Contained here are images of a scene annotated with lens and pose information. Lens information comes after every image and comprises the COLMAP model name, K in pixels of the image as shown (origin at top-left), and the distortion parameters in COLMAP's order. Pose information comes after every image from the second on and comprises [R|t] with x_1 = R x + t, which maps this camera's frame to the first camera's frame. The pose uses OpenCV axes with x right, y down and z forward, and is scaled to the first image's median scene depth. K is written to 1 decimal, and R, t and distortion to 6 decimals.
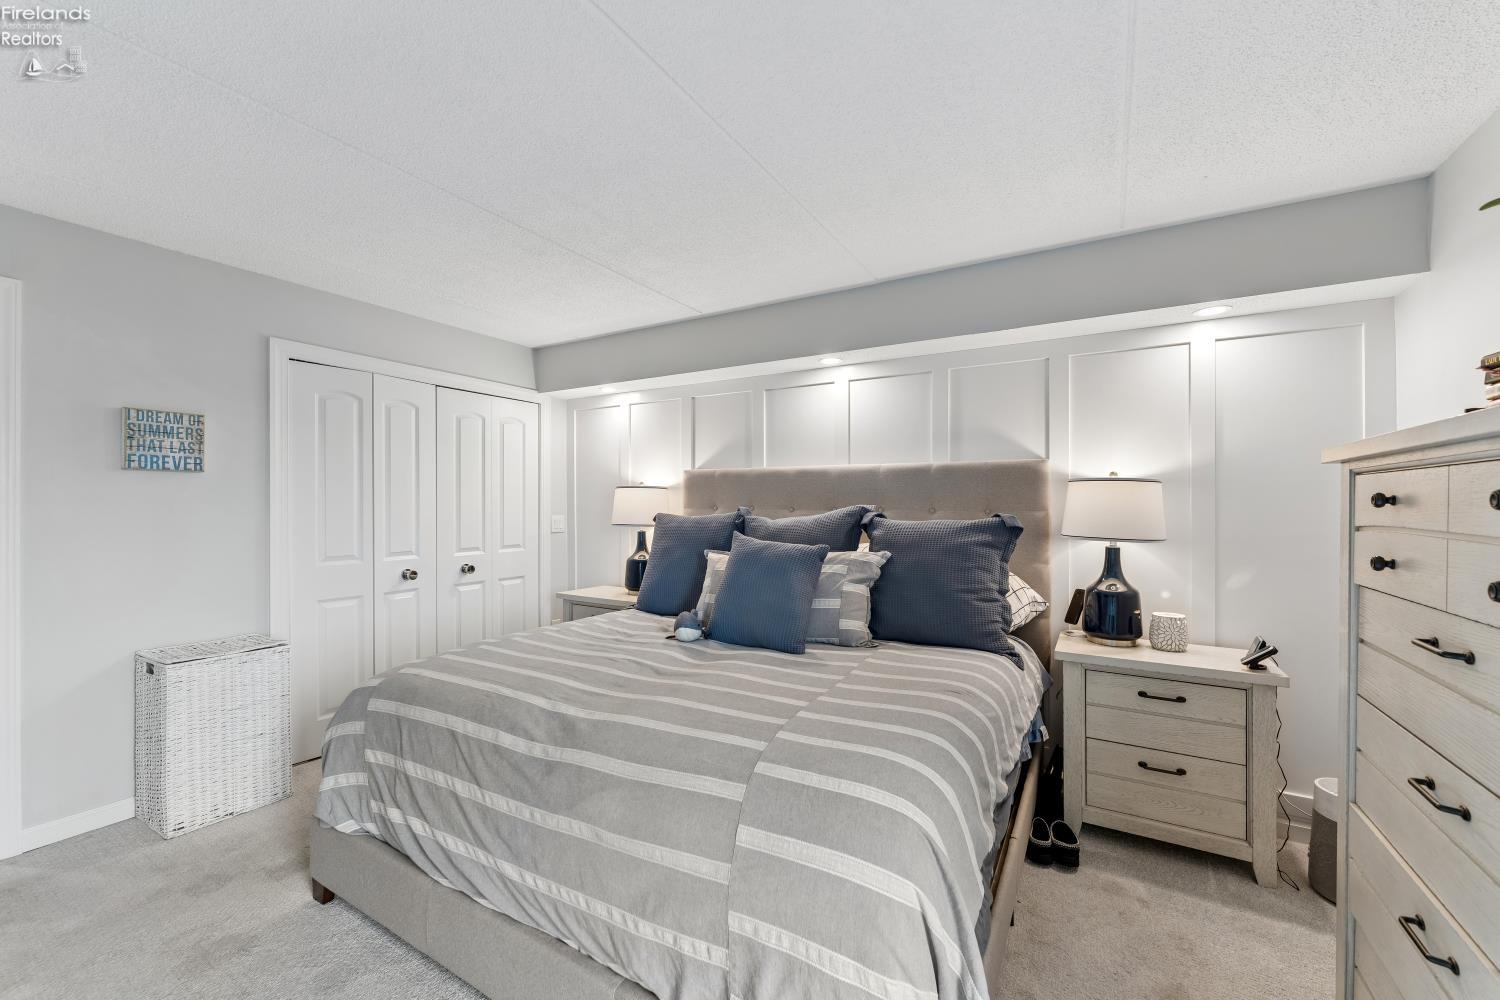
lens RADIAL K [[600.8, 0, 737.3], [0, 600.8, 504.5], [0, 0, 1]] dist [-0.006166, 0.000525]
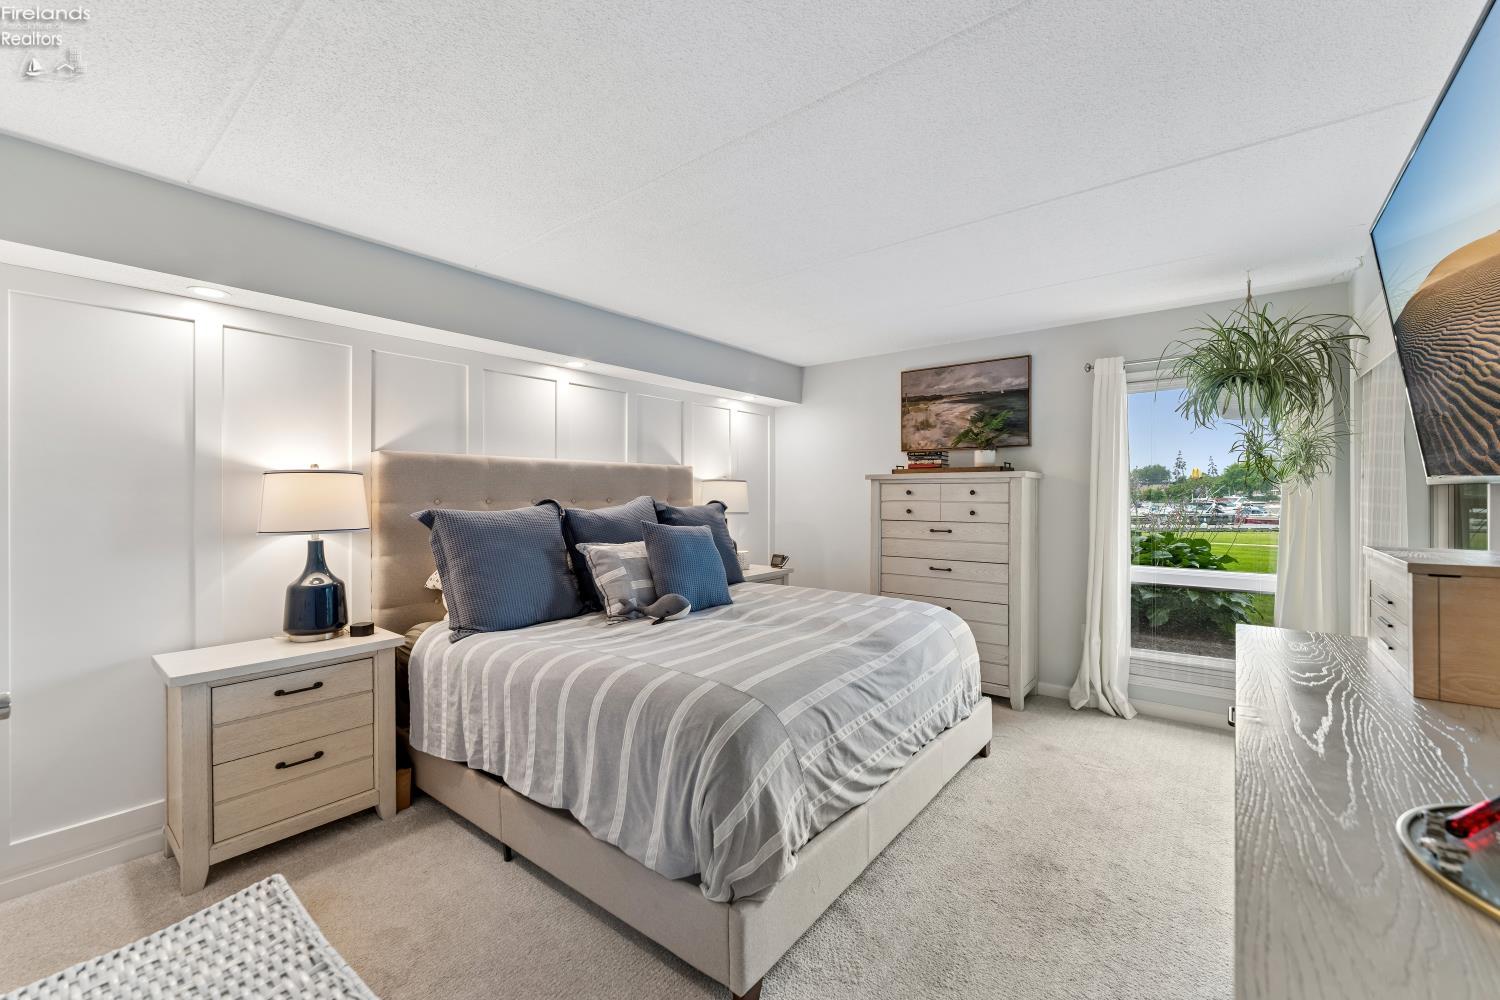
lens RADIAL K [[600.8, 0, 760.1], [0, 600.8, 503.6], [0, 0, 1]] dist [-0.006166, 0.000525]
pose [[0.116469, -0.015863, 0.993068, -0.264446], [0.004895, 0.999869, 0.015397, -0.000861], [-0.993182, 0.003067, 0.116532, 0.162241]]
